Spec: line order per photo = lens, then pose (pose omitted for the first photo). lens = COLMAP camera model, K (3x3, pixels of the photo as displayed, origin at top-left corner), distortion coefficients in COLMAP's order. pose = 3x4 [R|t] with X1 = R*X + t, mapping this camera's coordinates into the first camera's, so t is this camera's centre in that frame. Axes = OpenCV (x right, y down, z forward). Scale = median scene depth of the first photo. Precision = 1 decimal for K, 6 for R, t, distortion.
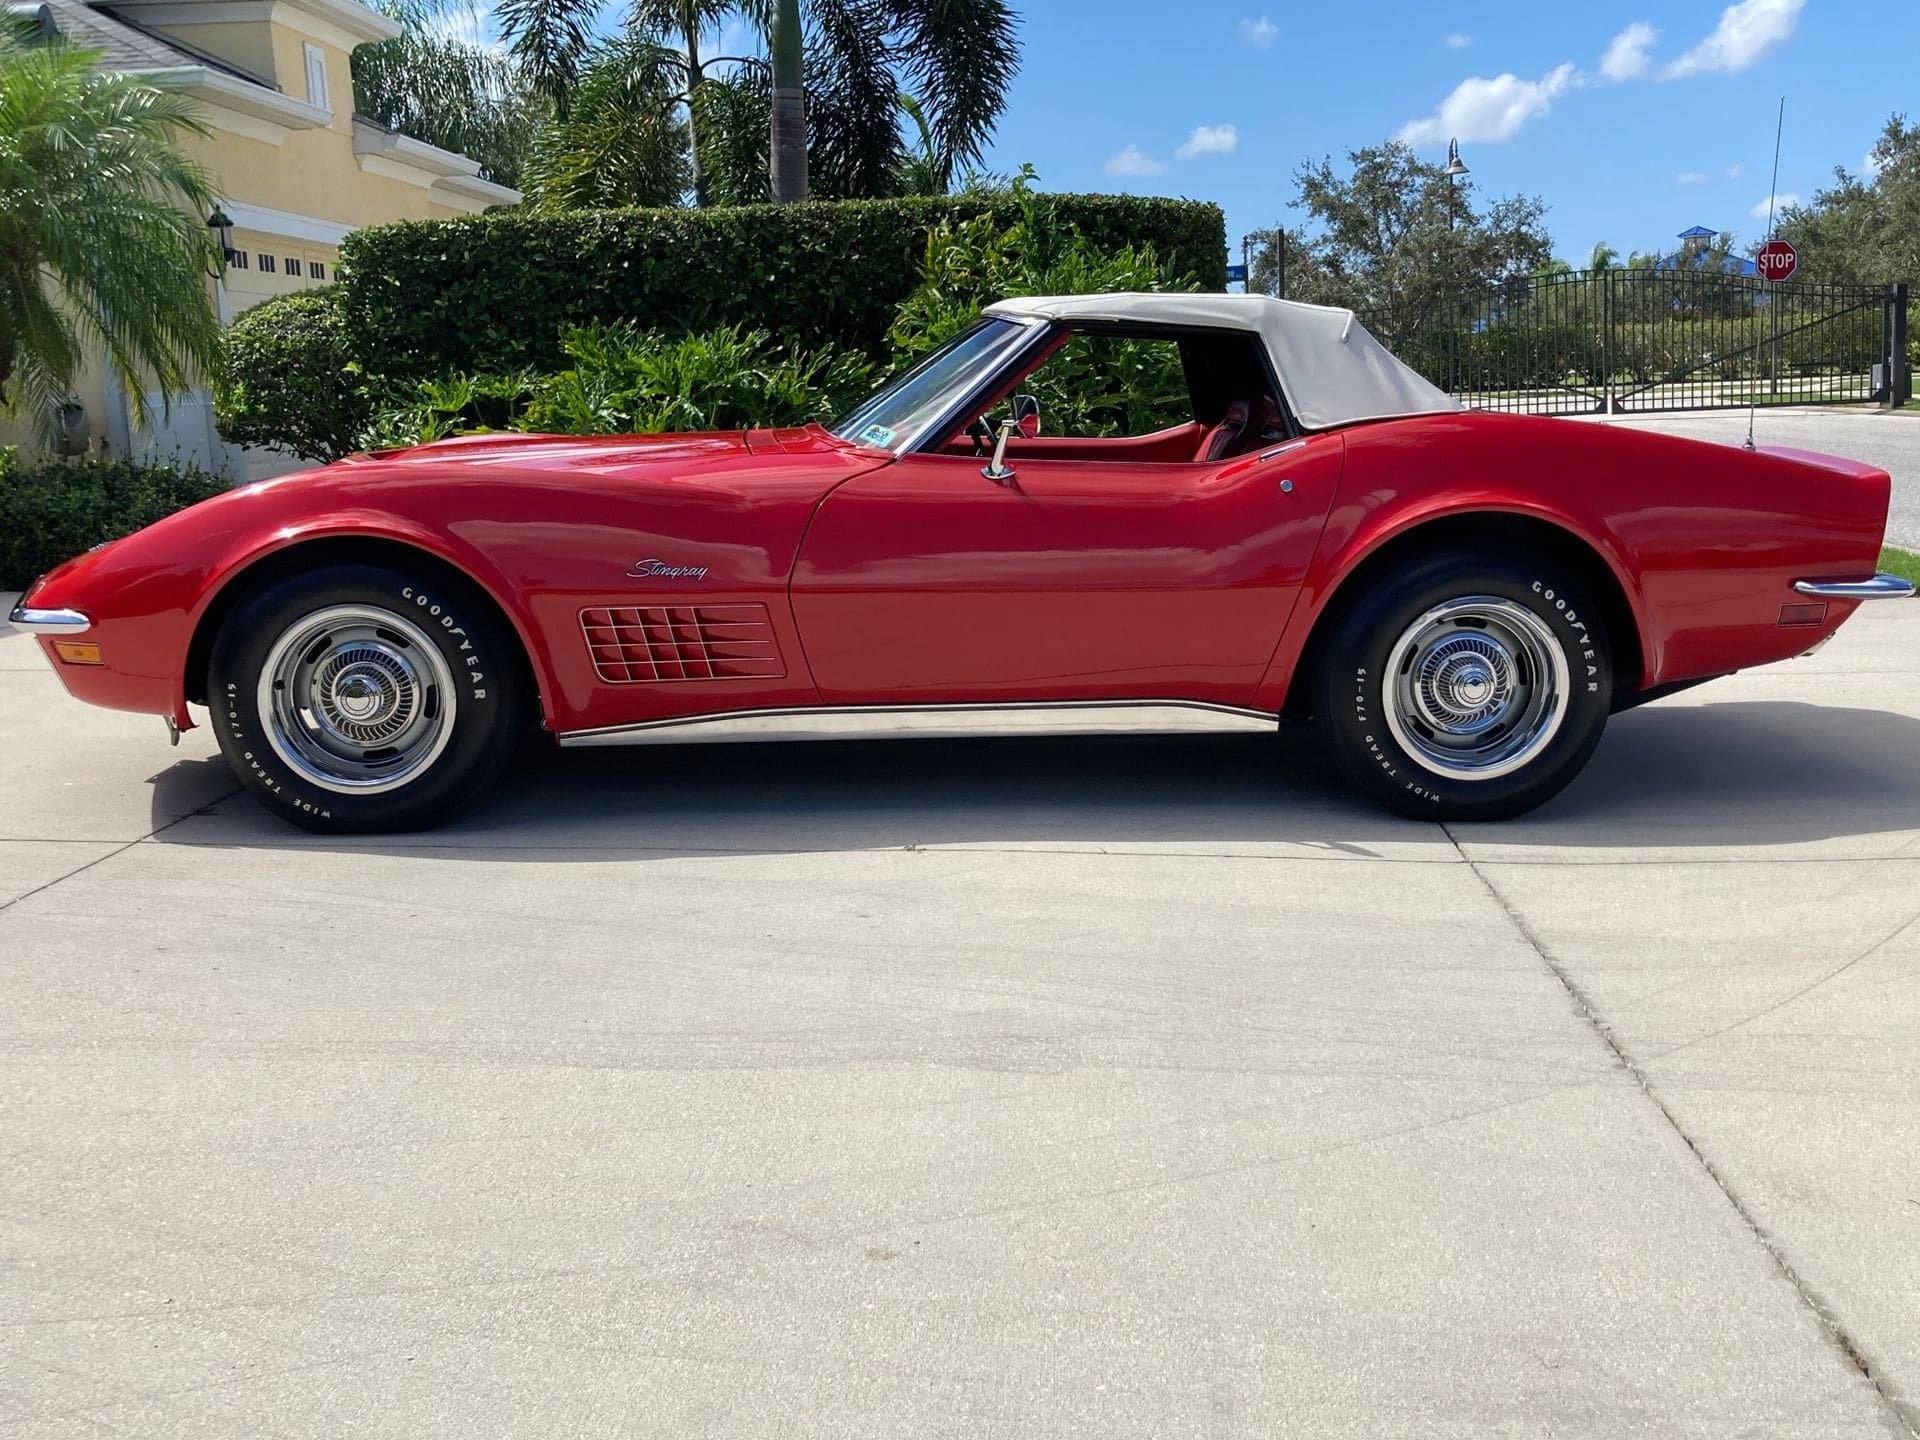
lens RADIAL K [[2029.8, 0, 960.0], [0, 2029.8, 720.0], [0, 0, 1]] dist [0.033216, 0.002071]
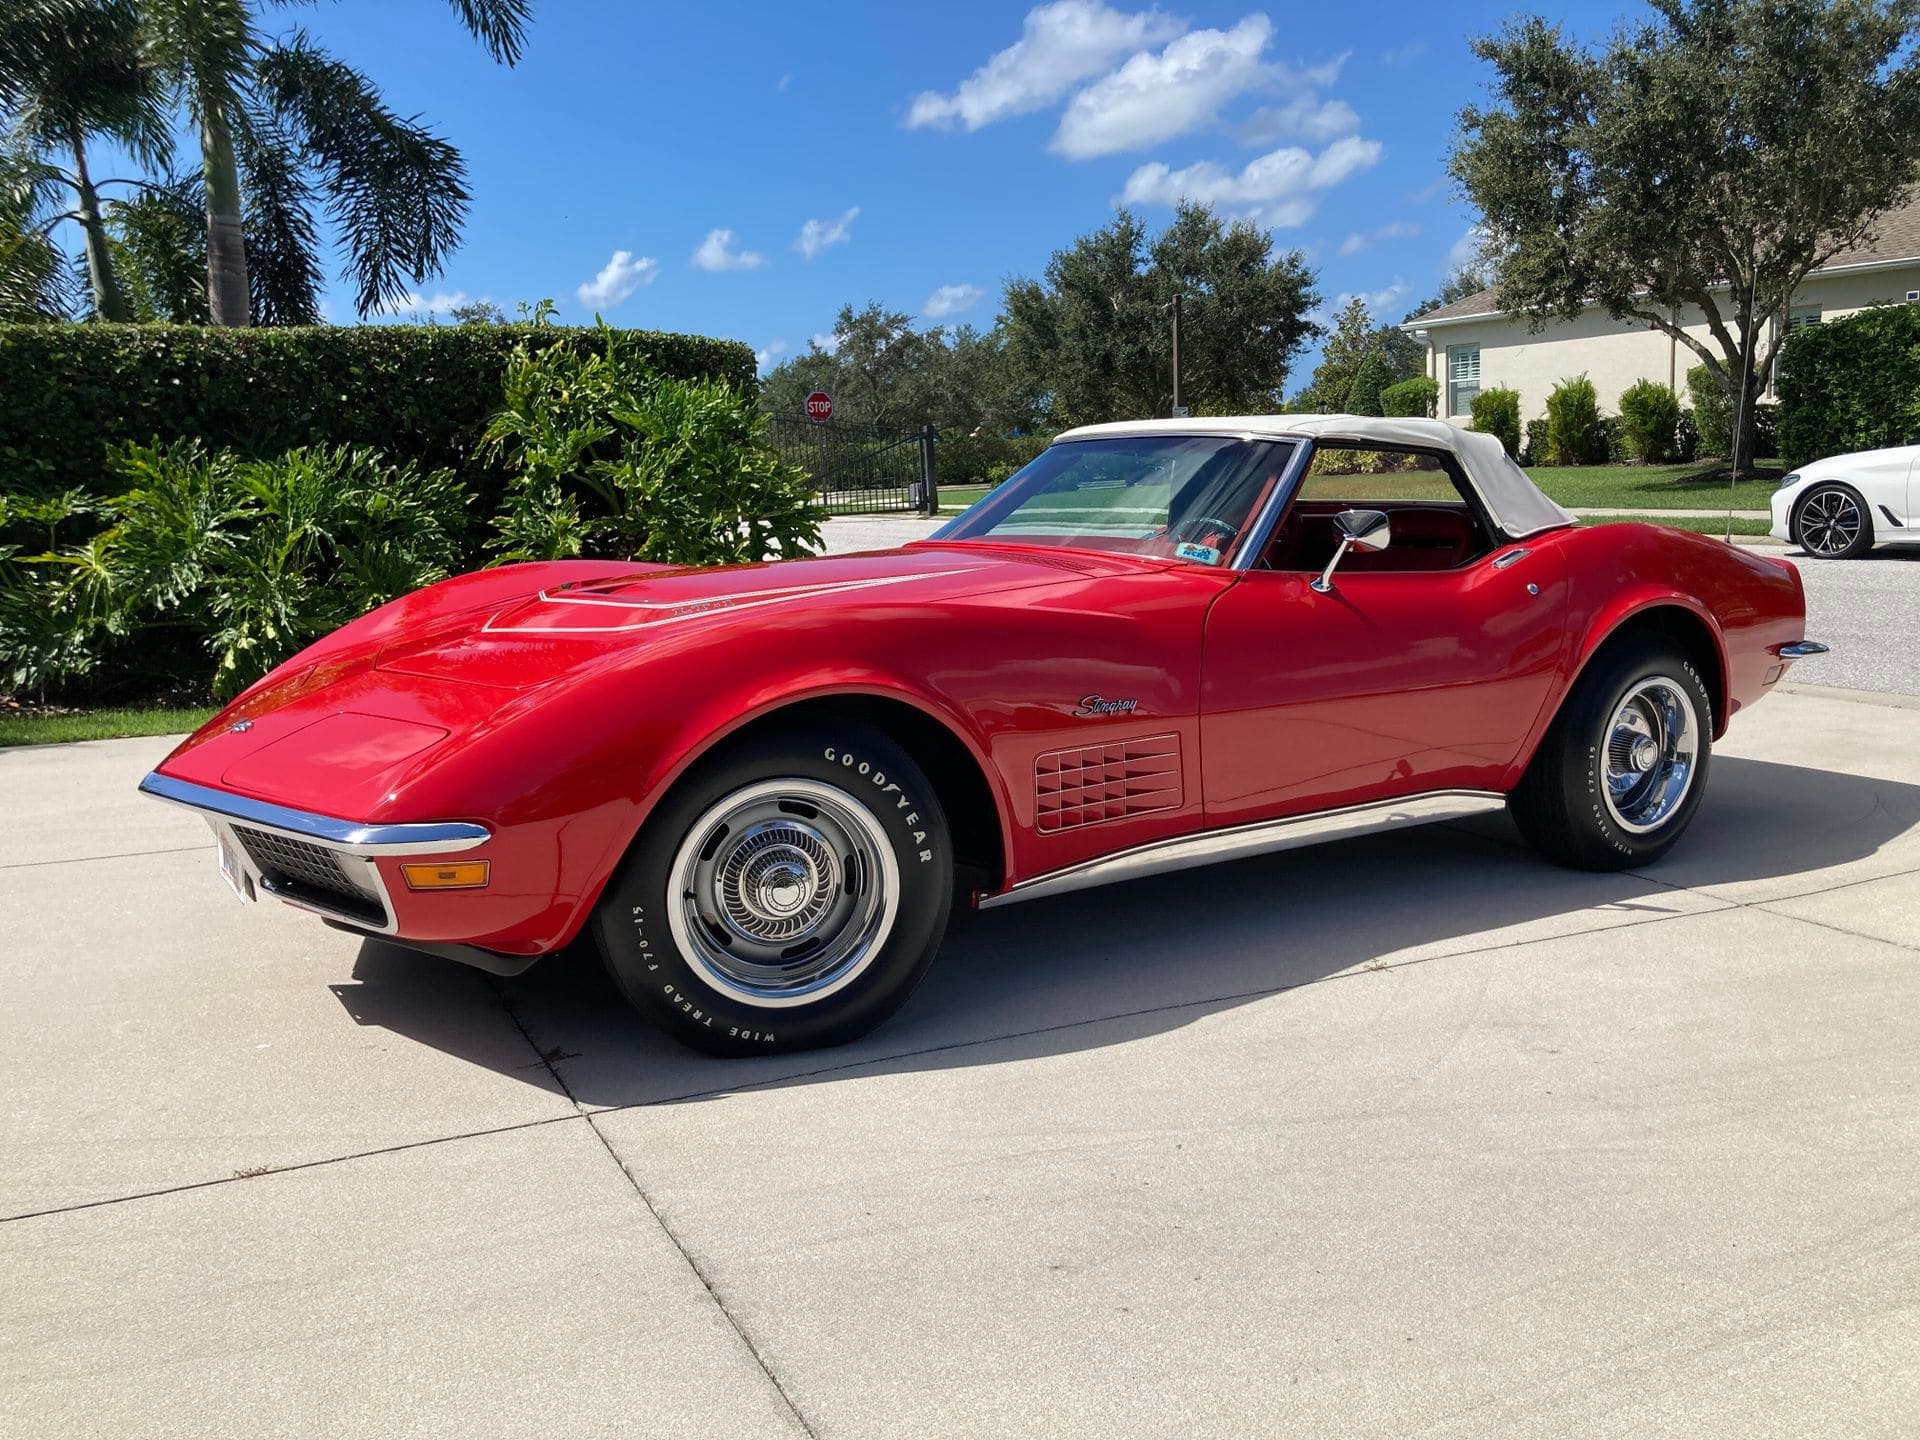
lens RADIAL K [[1607.7, 0, 960.0], [0, 1607.7, 720.0], [0, 0, 1]] dist [0.008542, 0.002909]
pose [[0.865526, -0.077430, 0.494843, -0.233598], [0.090652, 0.995879, -0.002731, -0.029650], [-0.492593, 0.047222, 0.868978, 0.166801]]
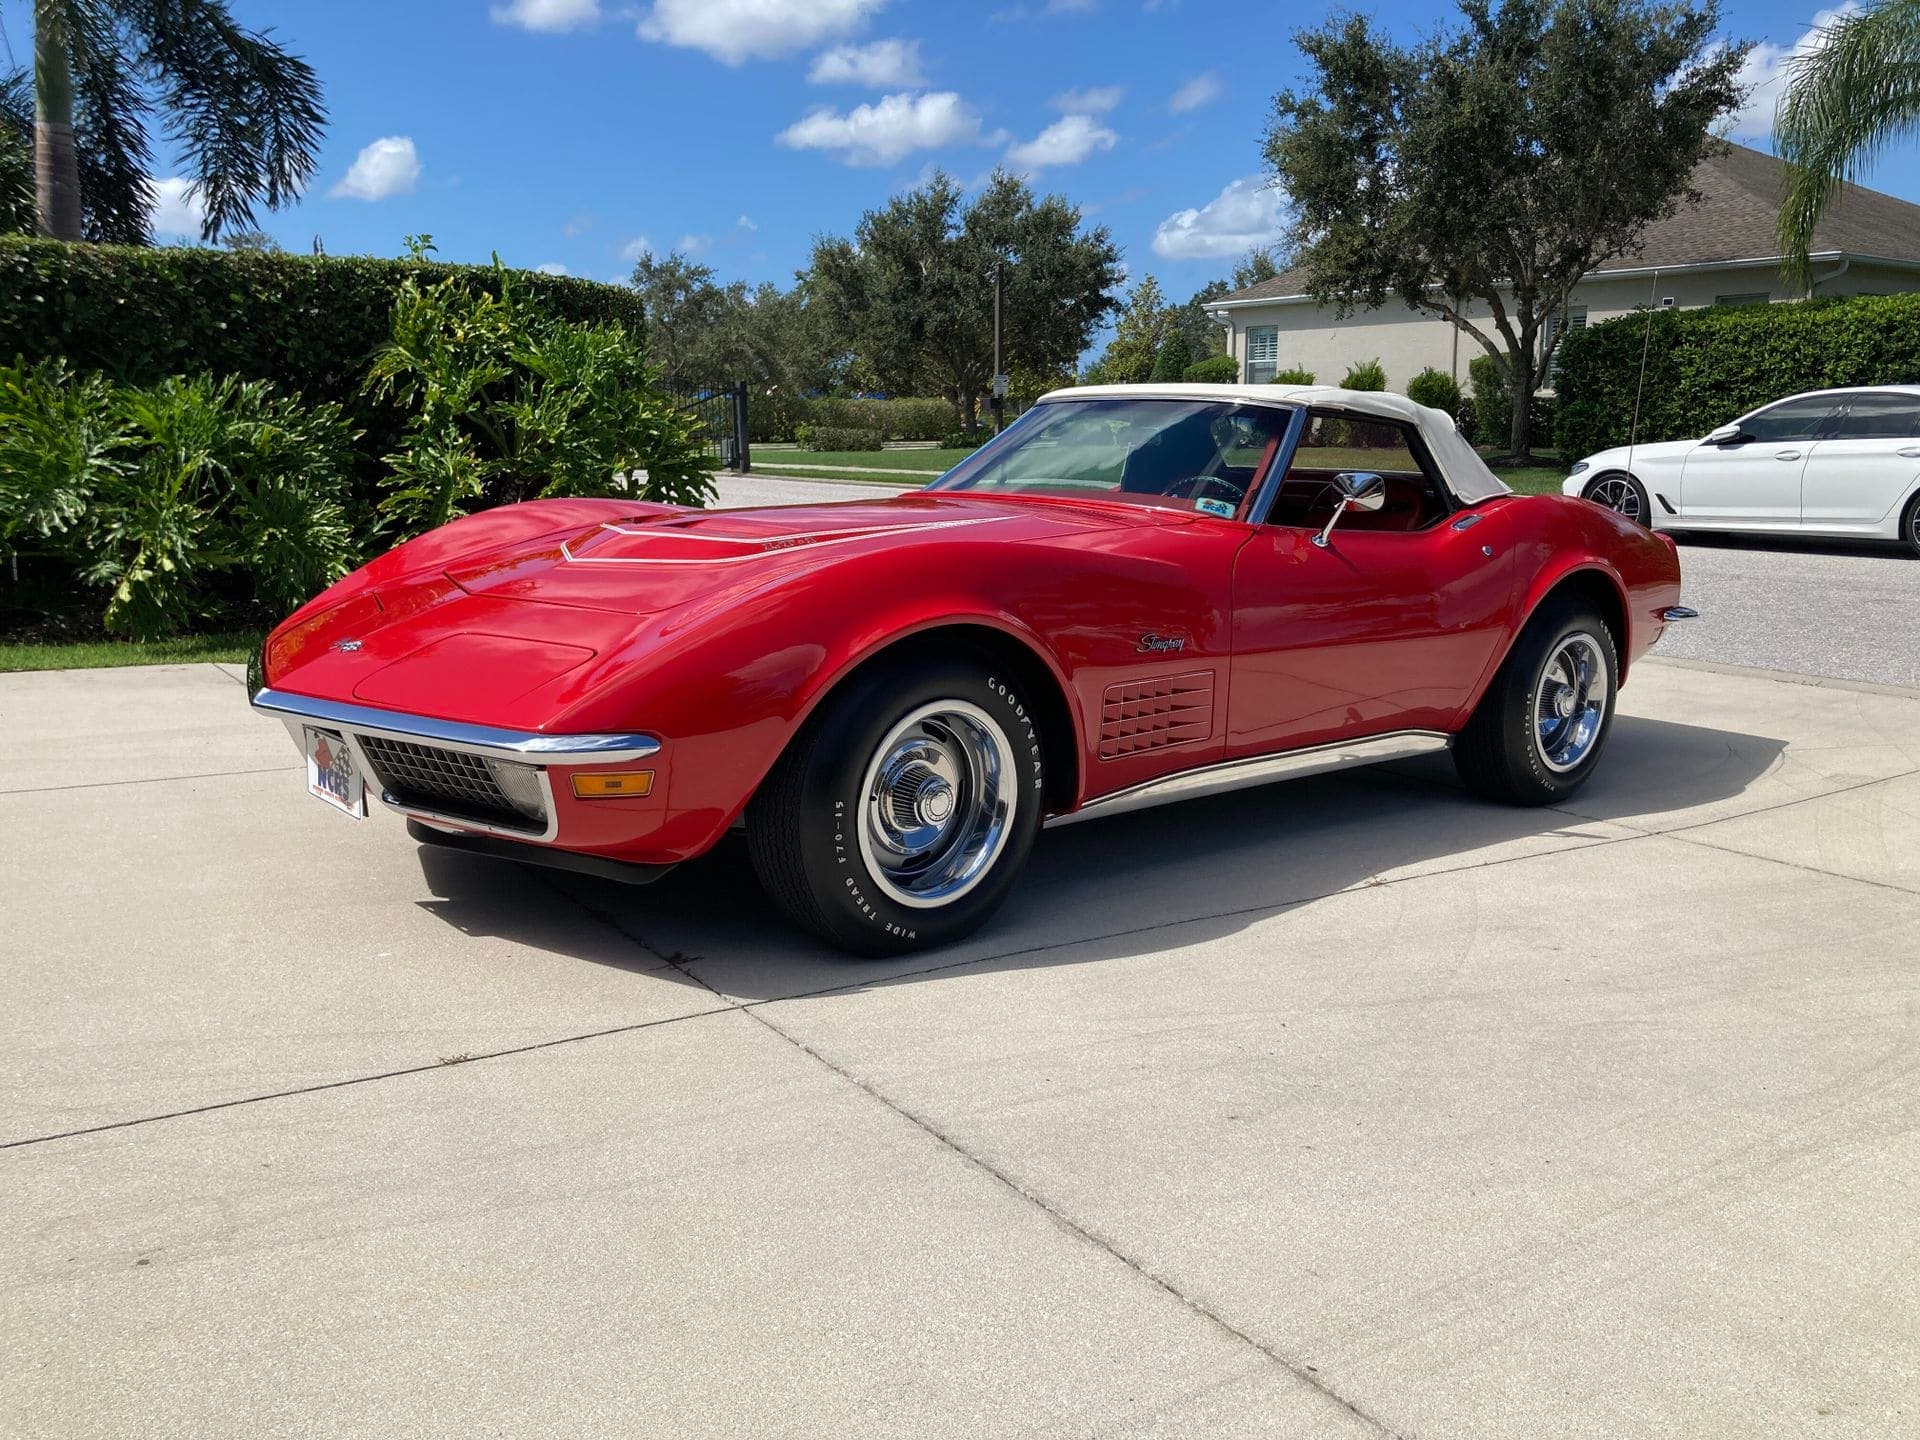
lens RADIAL K [[1606.4, 0, 986.3], [0, 1606.4, 724.2], [0, 0, 1]] dist [0.009923, 0.004305]
pose [[0.783584, -0.079535, 0.616174, -0.293139], [0.074447, 0.996646, 0.033973, -0.027876], [-0.616810, 0.019251, 0.786877, 0.177552]]
